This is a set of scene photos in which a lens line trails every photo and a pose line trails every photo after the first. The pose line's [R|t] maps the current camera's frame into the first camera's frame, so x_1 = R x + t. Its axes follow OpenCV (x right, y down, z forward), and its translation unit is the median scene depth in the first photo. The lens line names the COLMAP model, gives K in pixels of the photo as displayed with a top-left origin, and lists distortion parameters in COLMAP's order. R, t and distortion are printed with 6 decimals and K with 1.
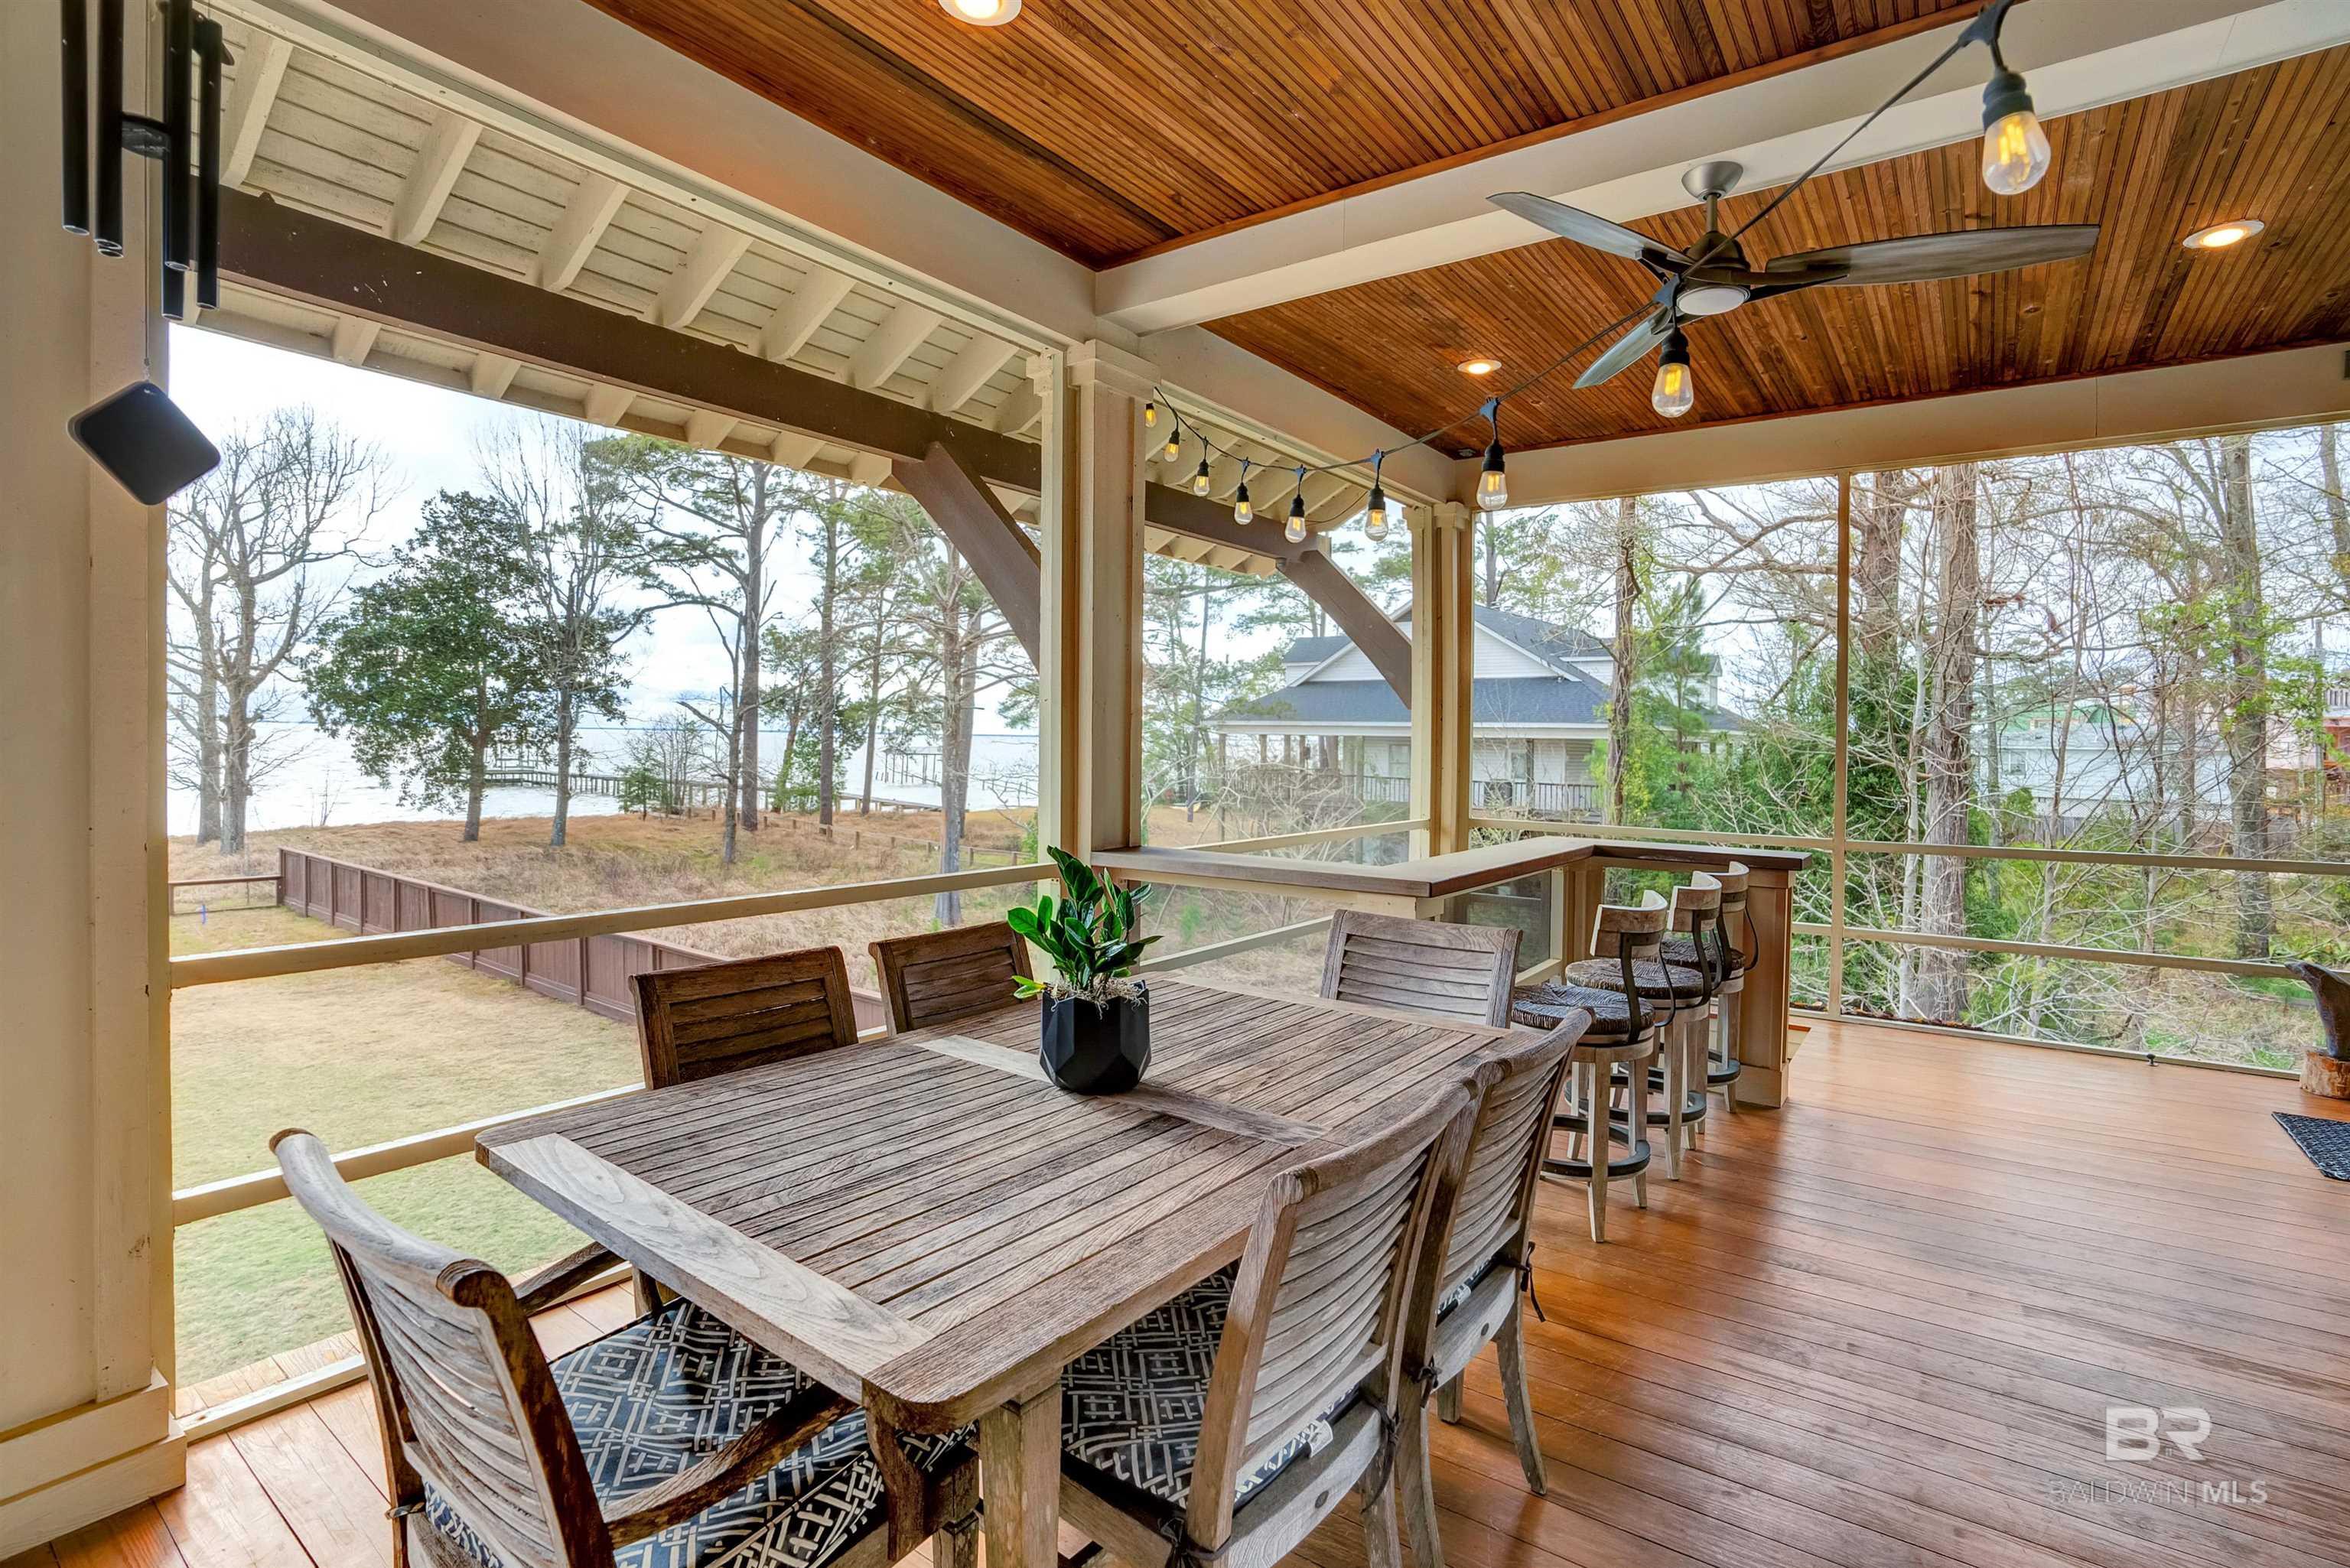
lens RADIAL K [[1111.0, 0, 1181.8], [0, 1111.0, 737.9], [0, 0, 1]] dist [-0.000504, 0.000273]
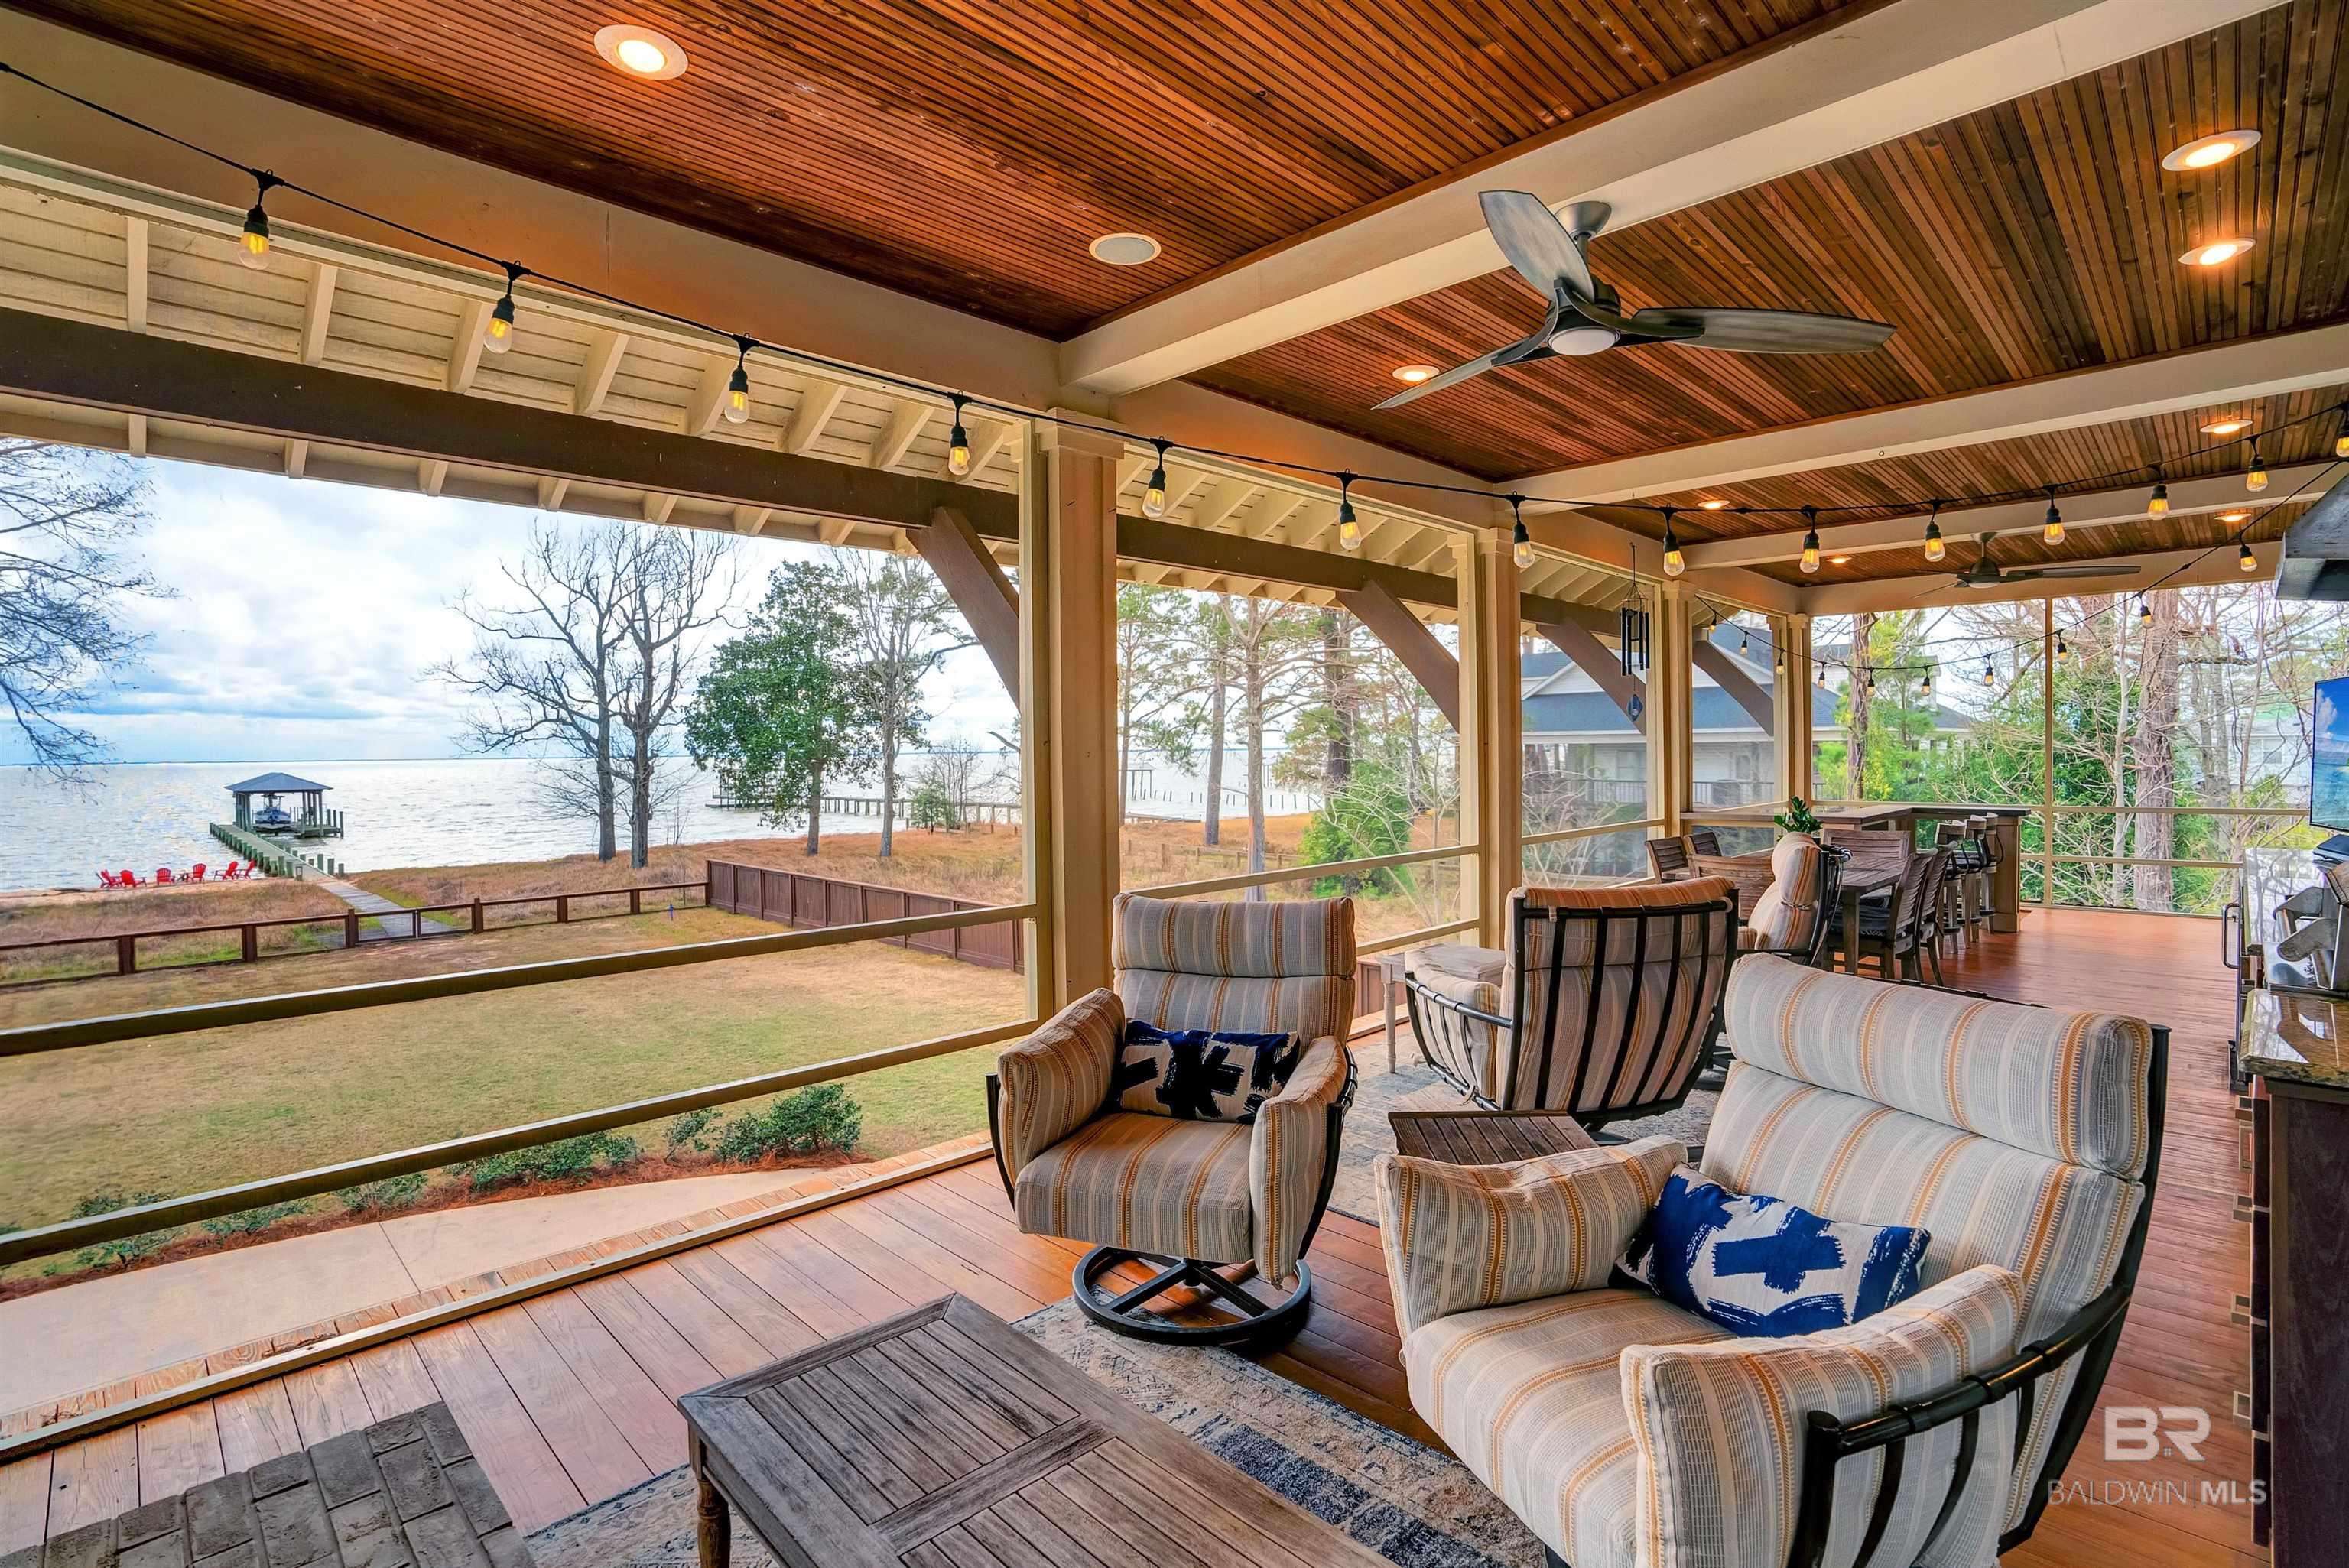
lens RADIAL K [[1100.5, 0, 1216.1], [0, 1100.5, 779.1], [0, 0, 1]] dist [-0.002000, 0.000036]
pose [[0.991719, -0.026489, -0.125665, -0.068834], [0.029809, 0.999252, 0.024617, -0.004439], [0.124919, -0.028159, 0.991767, -0.123643]]
